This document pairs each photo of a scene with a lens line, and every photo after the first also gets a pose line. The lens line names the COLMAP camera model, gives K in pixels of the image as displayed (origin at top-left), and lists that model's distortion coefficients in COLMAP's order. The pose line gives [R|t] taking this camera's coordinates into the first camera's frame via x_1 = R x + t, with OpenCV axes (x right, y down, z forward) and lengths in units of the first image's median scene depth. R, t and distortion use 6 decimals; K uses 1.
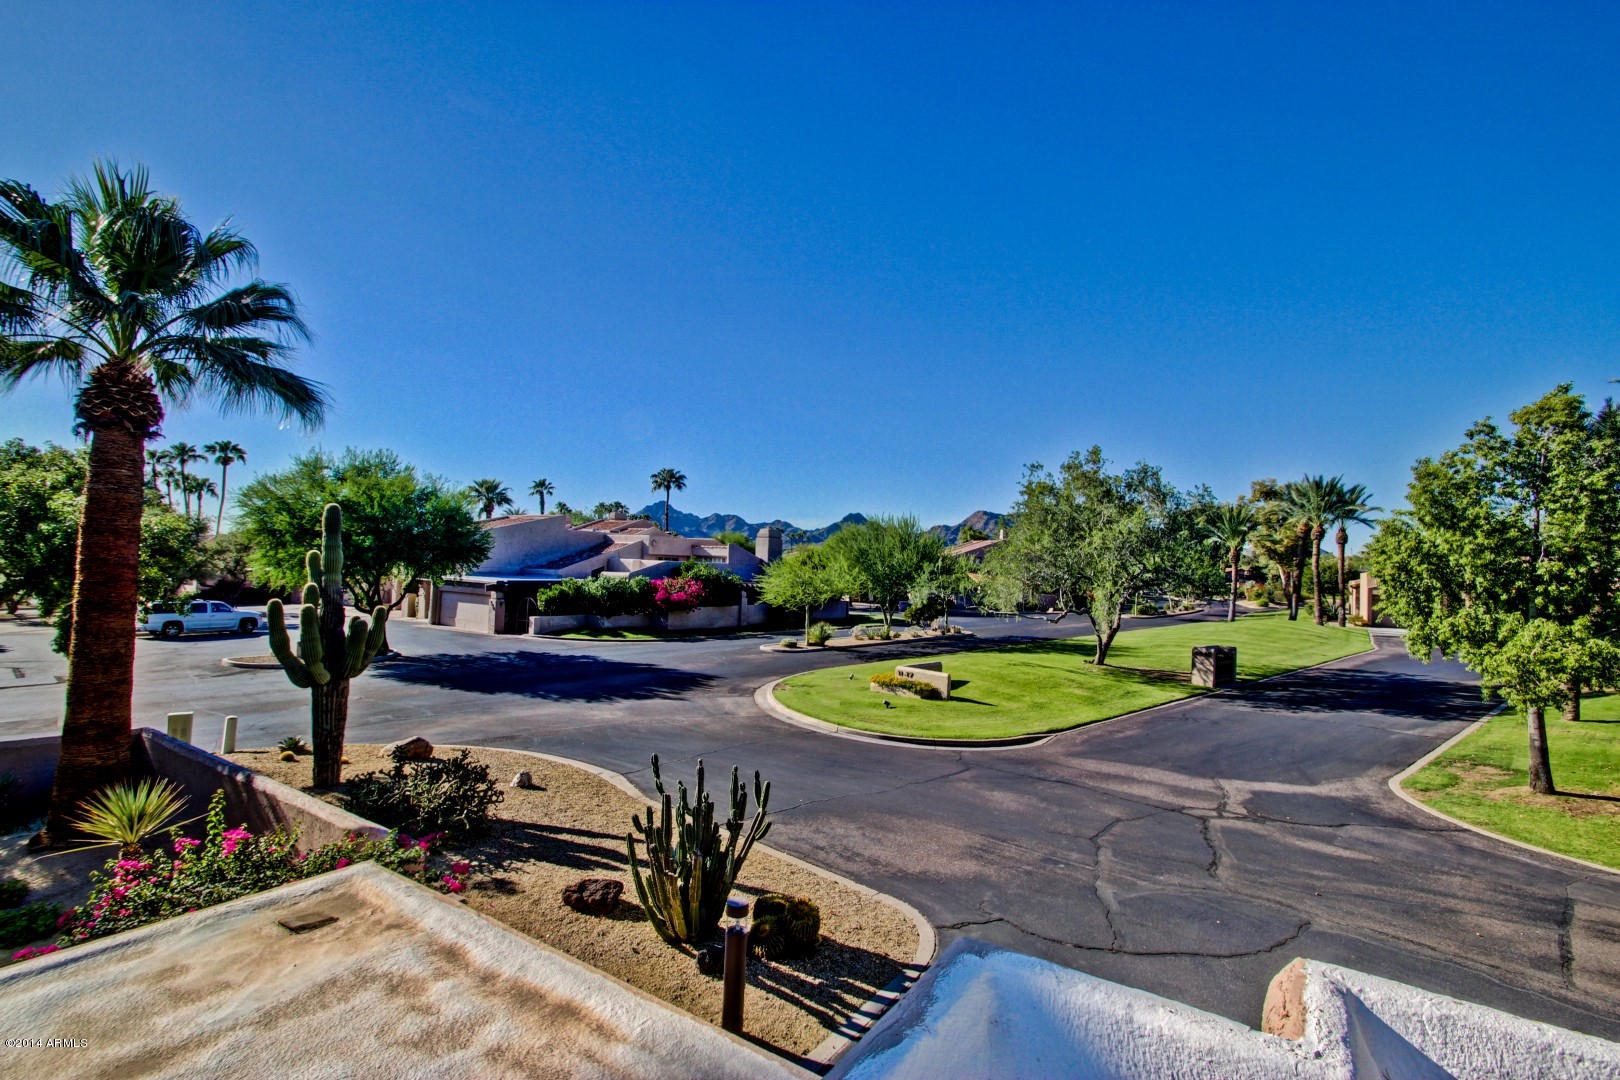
lens RADIAL K [[741.2, 0, 816.5], [0, 741.2, 541.6], [0, 0, 1]] dist [0.031305, -0.002406]
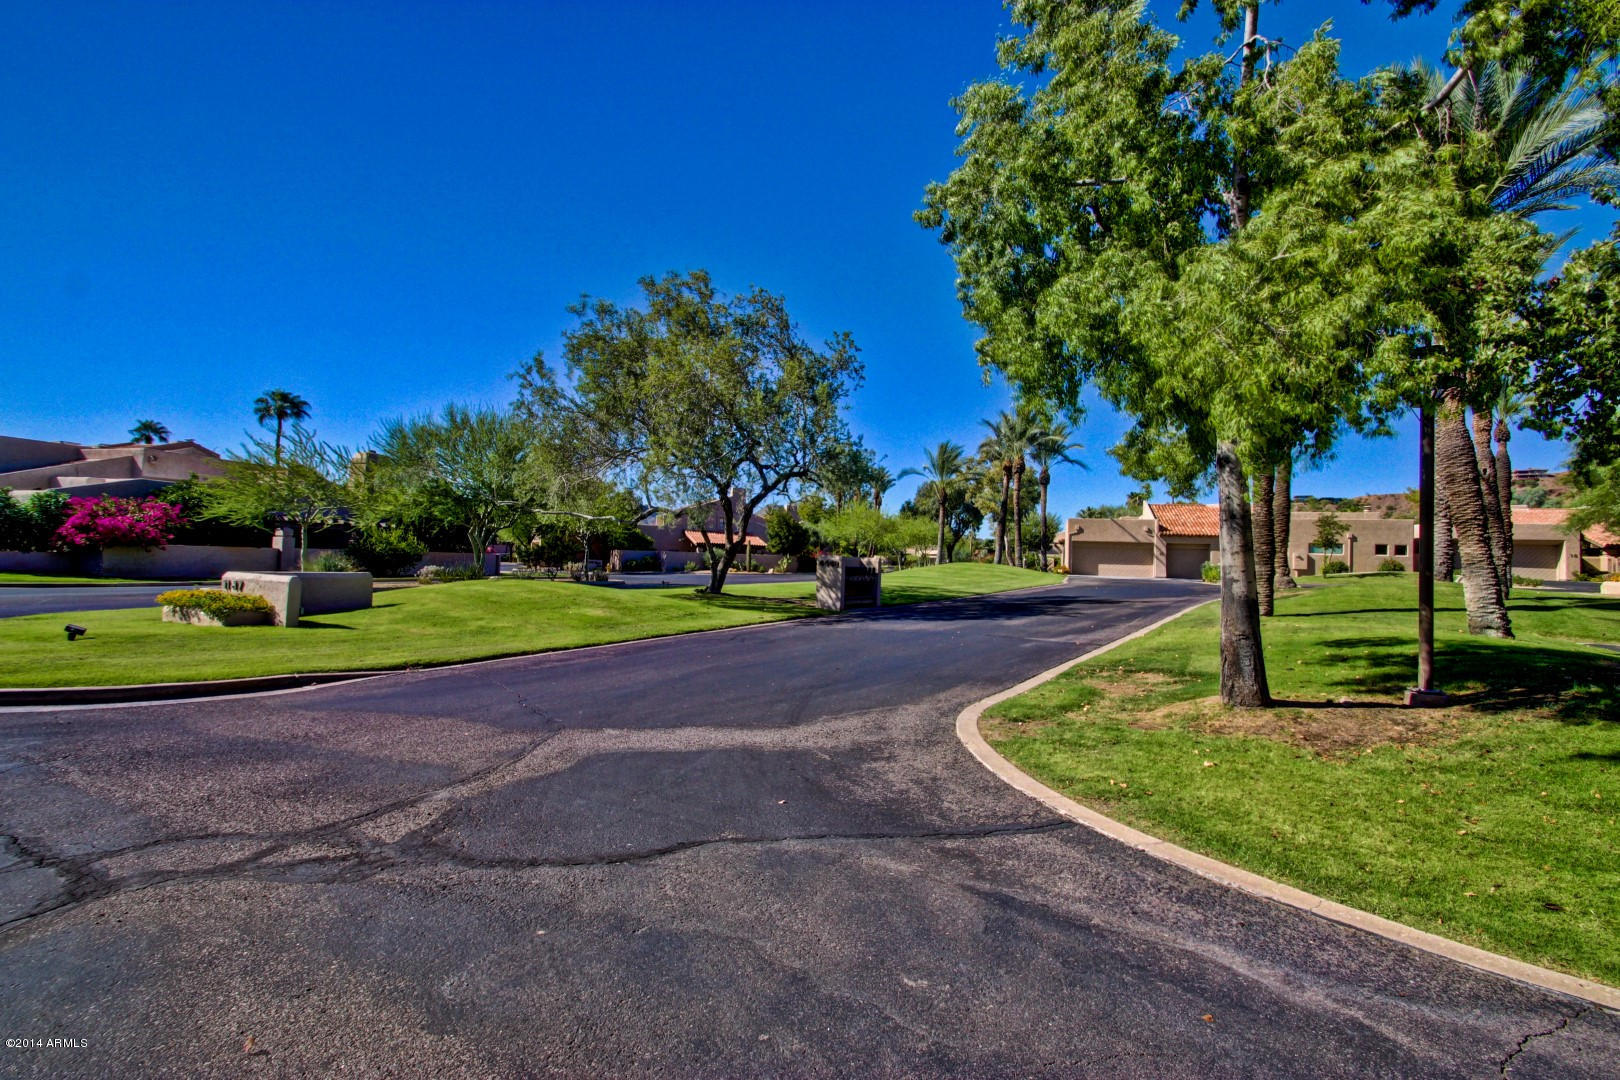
lens RADIAL K [[741.2, 0, 806.1], [0, 741.2, 543.4], [0, 0, 1]] dist [0.031305, -0.002406]
pose [[0.965264, 0.005440, 0.261218, 0.356096], [-0.007867, 0.999935, 0.008247, 0.139656], [-0.261156, -0.010015, 0.965245, 0.388867]]
